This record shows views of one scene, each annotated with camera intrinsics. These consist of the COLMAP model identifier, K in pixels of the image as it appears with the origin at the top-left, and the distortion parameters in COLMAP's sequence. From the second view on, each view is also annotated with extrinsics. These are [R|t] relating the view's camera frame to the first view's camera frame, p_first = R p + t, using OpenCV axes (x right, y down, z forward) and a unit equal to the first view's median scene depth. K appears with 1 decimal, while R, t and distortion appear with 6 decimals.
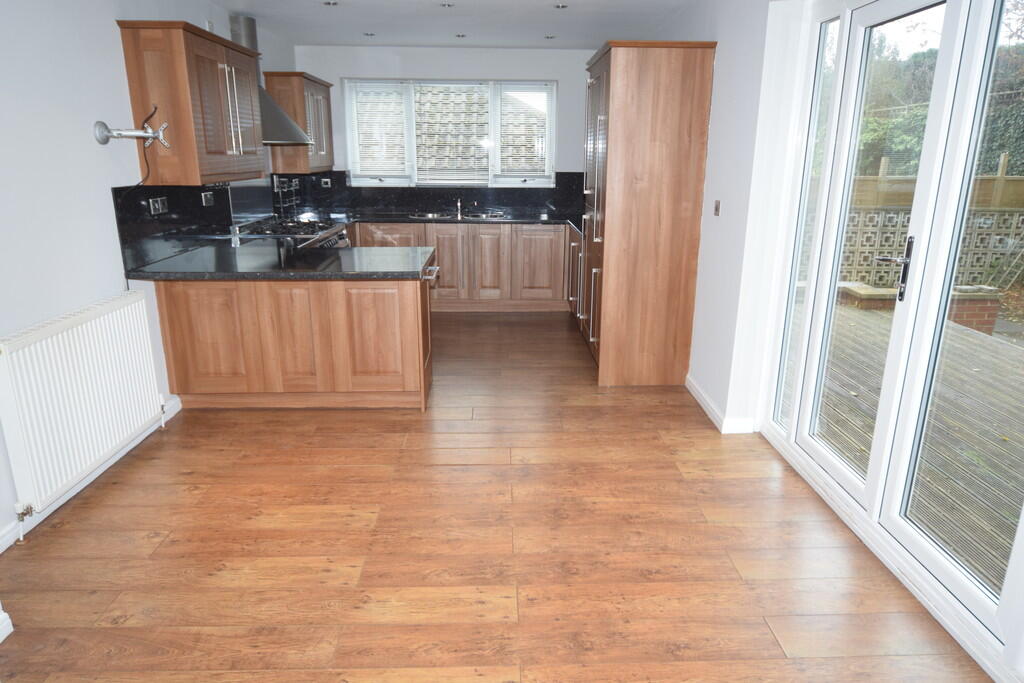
lens RADIAL K [[643.1, 0, 514.7], [0, 643.1, 337.7], [0, 0, 1]] dist [-0.023813, -0.002312]
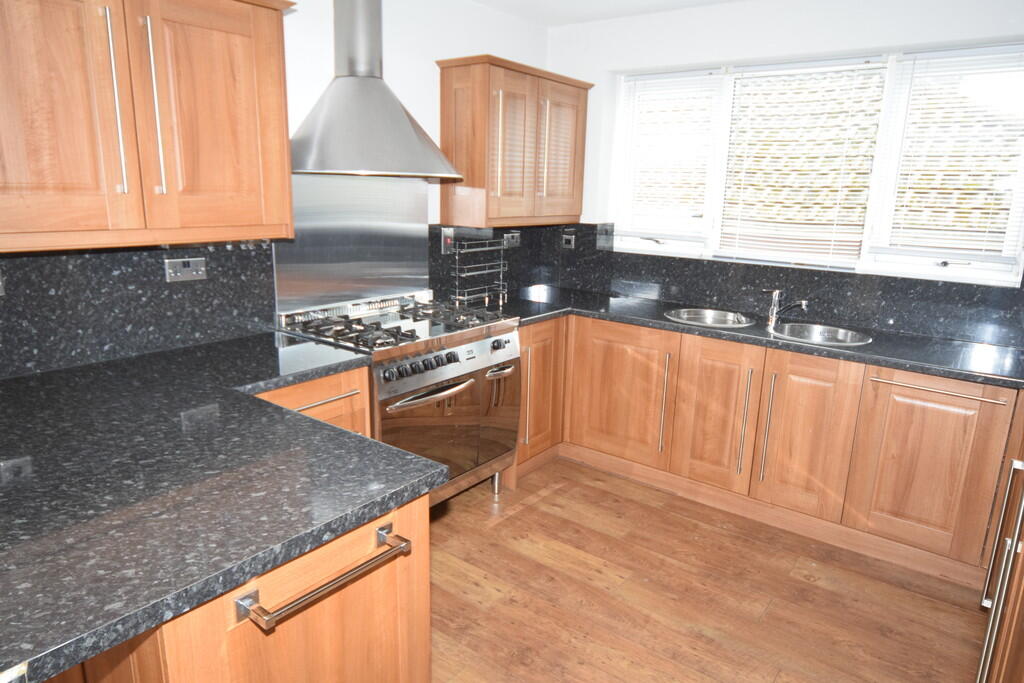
lens RADIAL K [[643.1, 0, 508.9], [0, 643.1, 342.5], [0, 0, 1]] dist [-0.023813, -0.002312]
pose [[0.772662, 0.154511, -0.615726, 0.070345], [-0.189819, 0.981785, 0.008171, -0.146843], [0.605773, 0.110563, 0.787918, 0.507005]]
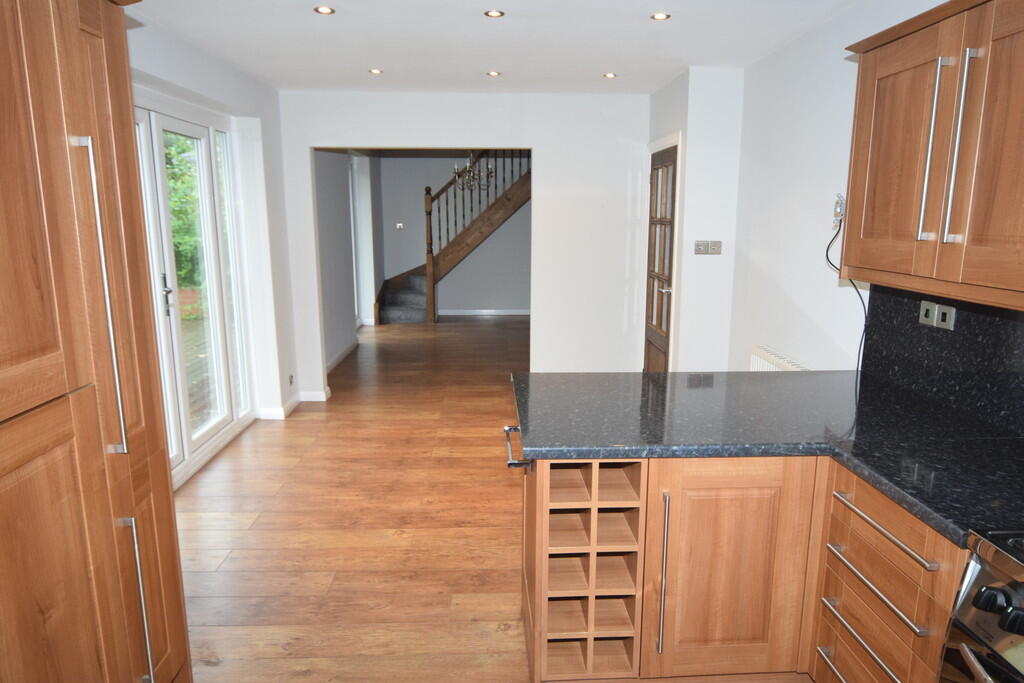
lens RADIAL K [[643.1, 0, 511.6], [0, 643.1, 337.7], [0, 0, 1]] dist [-0.023813, -0.002312]
pose [[-0.999864, -0.009006, -0.013781, -0.072917], [-0.014257, 0.892257, 0.451303, -0.271822], [0.008232, 0.451439, -0.892264, 0.916190]]
